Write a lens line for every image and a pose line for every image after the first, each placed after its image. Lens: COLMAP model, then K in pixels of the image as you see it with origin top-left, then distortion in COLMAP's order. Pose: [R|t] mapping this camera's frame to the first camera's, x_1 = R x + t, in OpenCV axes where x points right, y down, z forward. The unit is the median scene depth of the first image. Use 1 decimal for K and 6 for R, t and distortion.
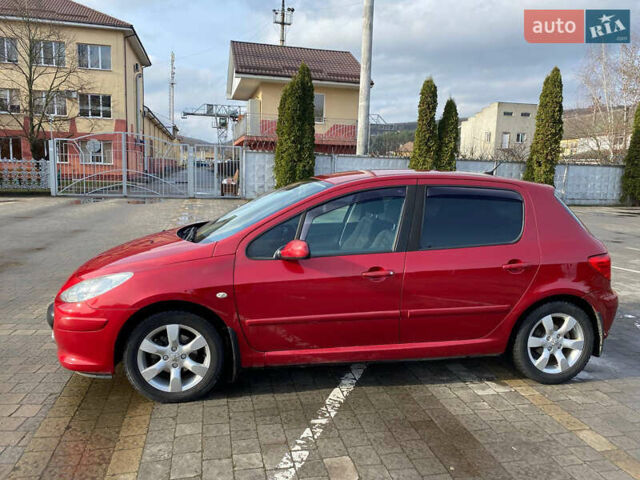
lens RADIAL K [[482.1, 0, 319.6], [0, 482.1, 238.4], [0, 0, 1]] dist [0.002049, -0.000857]
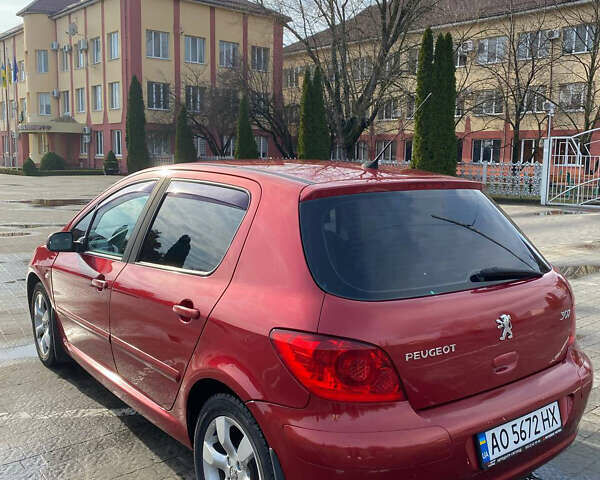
lens RADIAL K [[602.0, 0, 300.0], [0, 602.0, 239.7], [0, 0, 1]] dist [-0.020630, 0.000000]
pose [[0.448684, 0.080688, -0.890040, 1.196516], [-0.114590, 0.992889, 0.032245, -0.068714], [0.886314, 0.087522, 0.454740, 0.844177]]
